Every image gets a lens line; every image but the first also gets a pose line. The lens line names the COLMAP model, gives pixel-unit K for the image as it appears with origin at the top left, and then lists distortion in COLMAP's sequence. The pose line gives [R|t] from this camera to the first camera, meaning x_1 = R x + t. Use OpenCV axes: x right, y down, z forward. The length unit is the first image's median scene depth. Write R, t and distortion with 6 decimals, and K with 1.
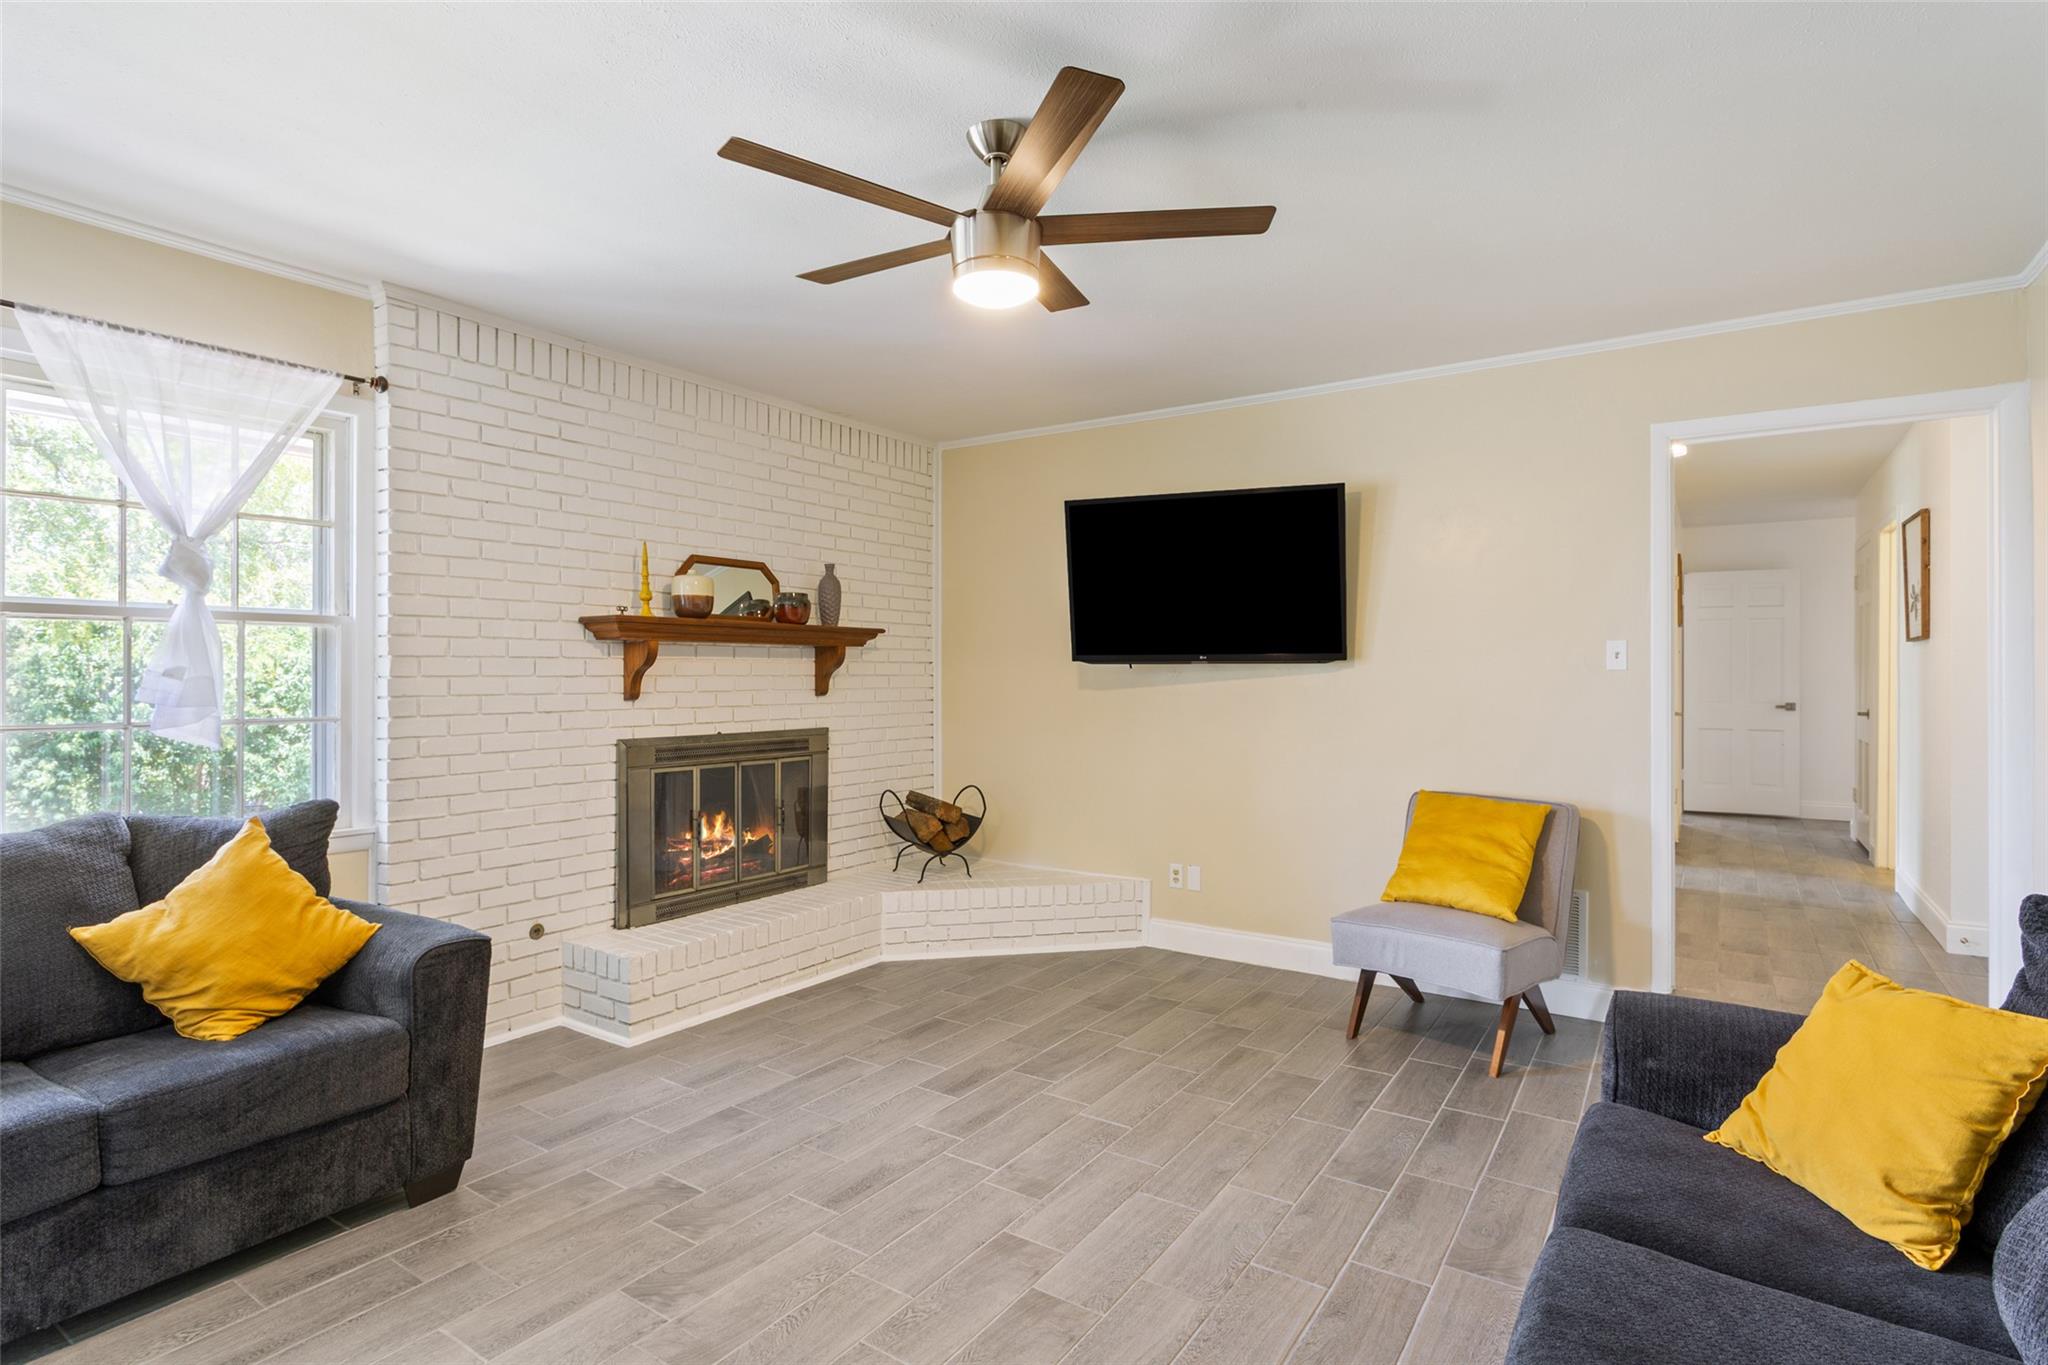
lens RADIAL K [[1015.8, 0, 1008.1], [0, 1015.8, 672.7], [0, 0, 1]] dist [-0.017256, 0.000584]
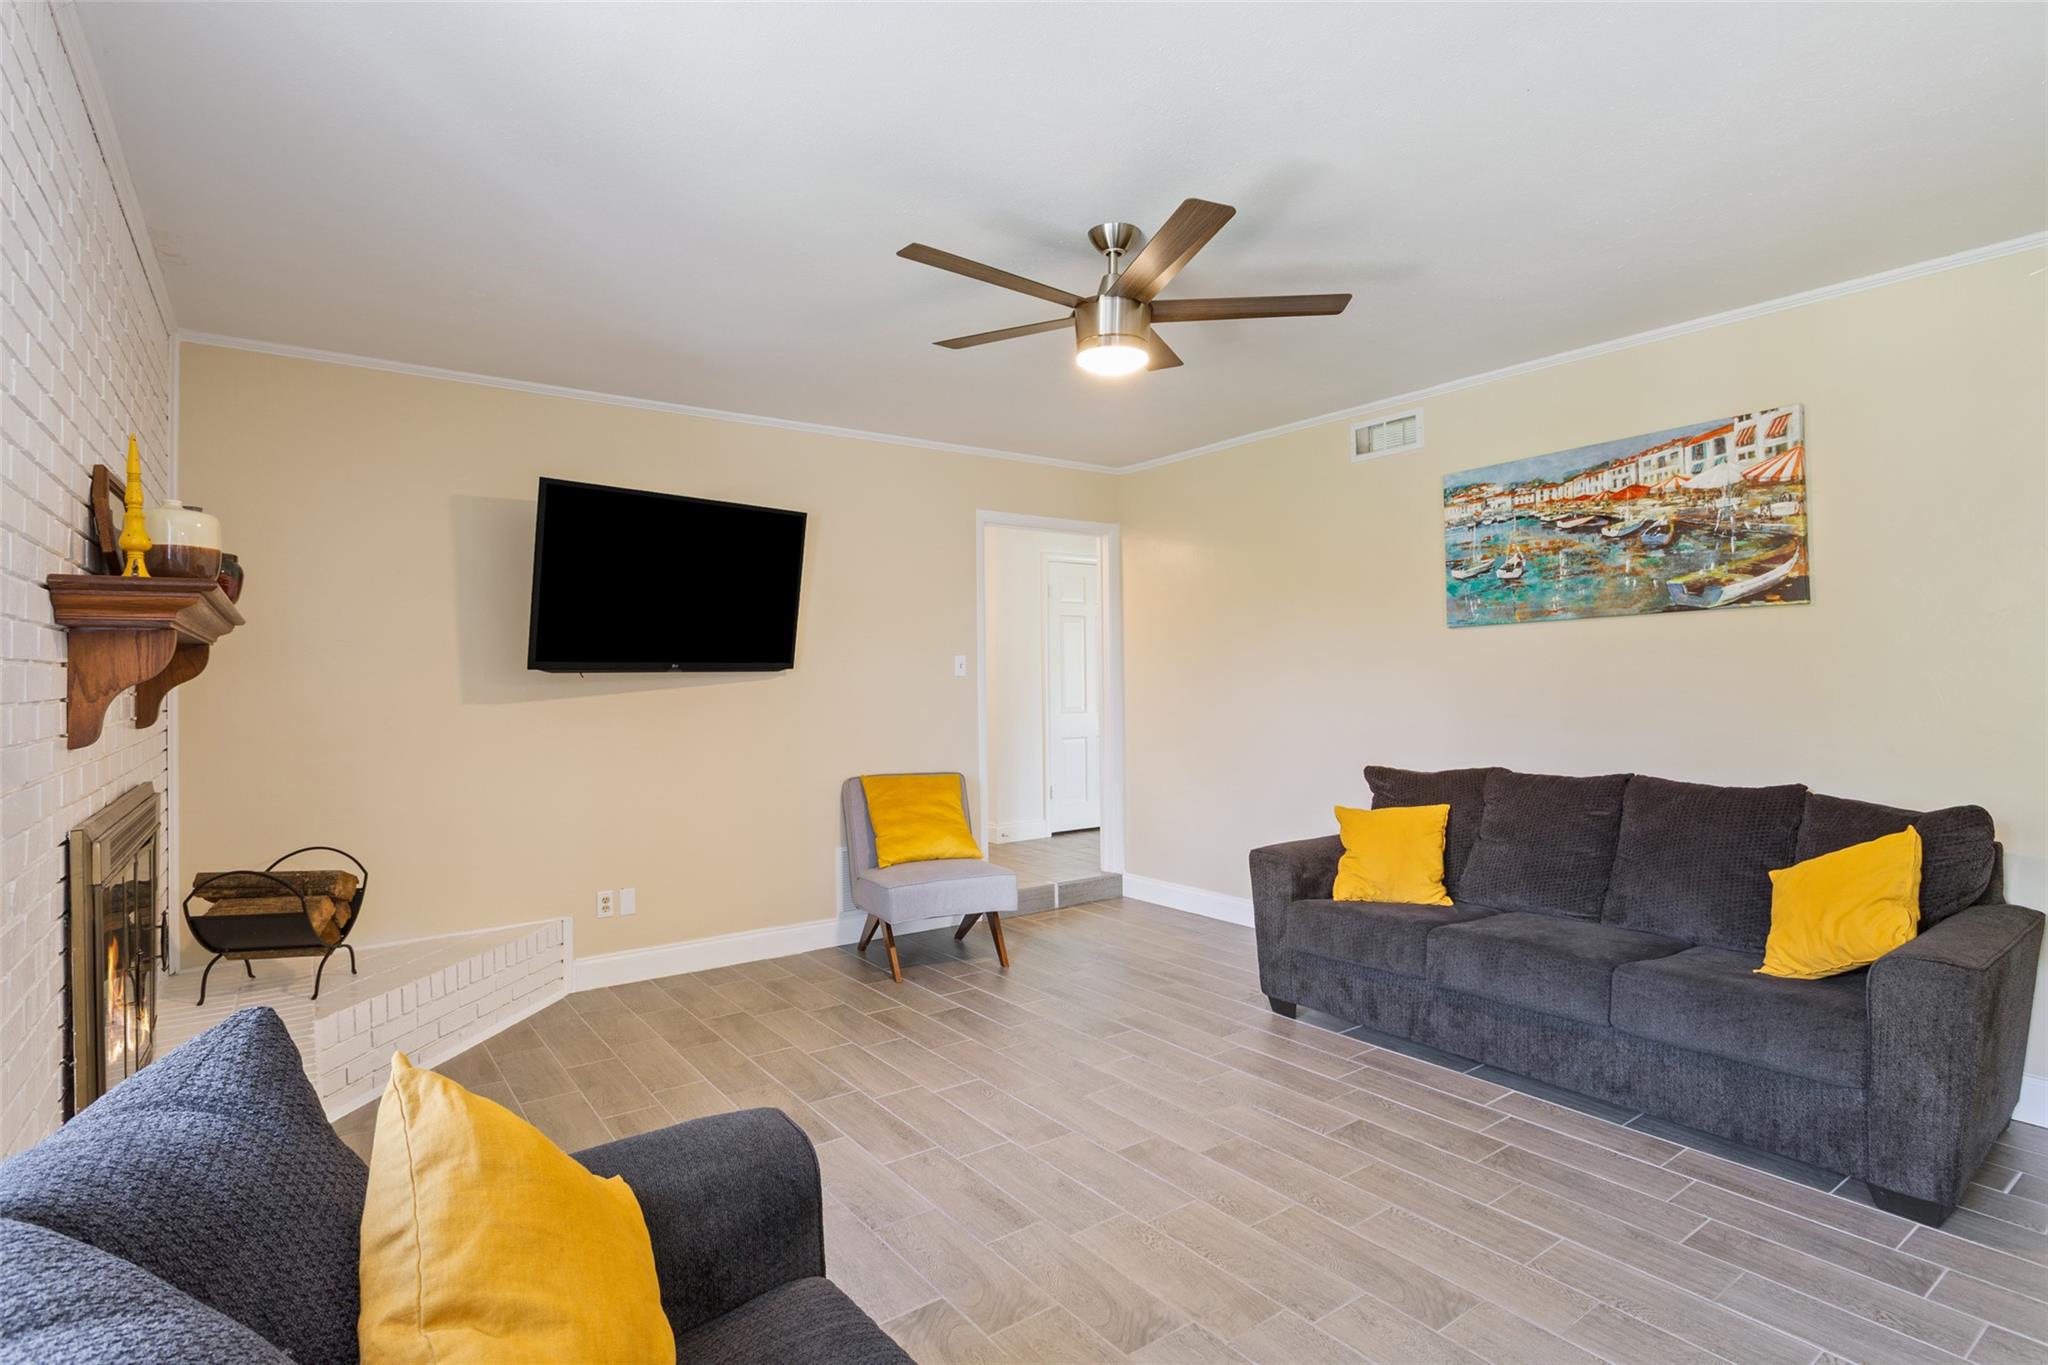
lens RADIAL K [[1015.8, 0, 1008.1], [0, 1015.8, 672.7], [0, 0, 1]] dist [-0.017256, 0.000584]
pose [[0.343921, -0.001560, 0.938997, -0.742821], [0.009228, 0.999956, -0.001718, -0.004441], [-0.938953, 0.009256, 0.343920, 0.452356]]
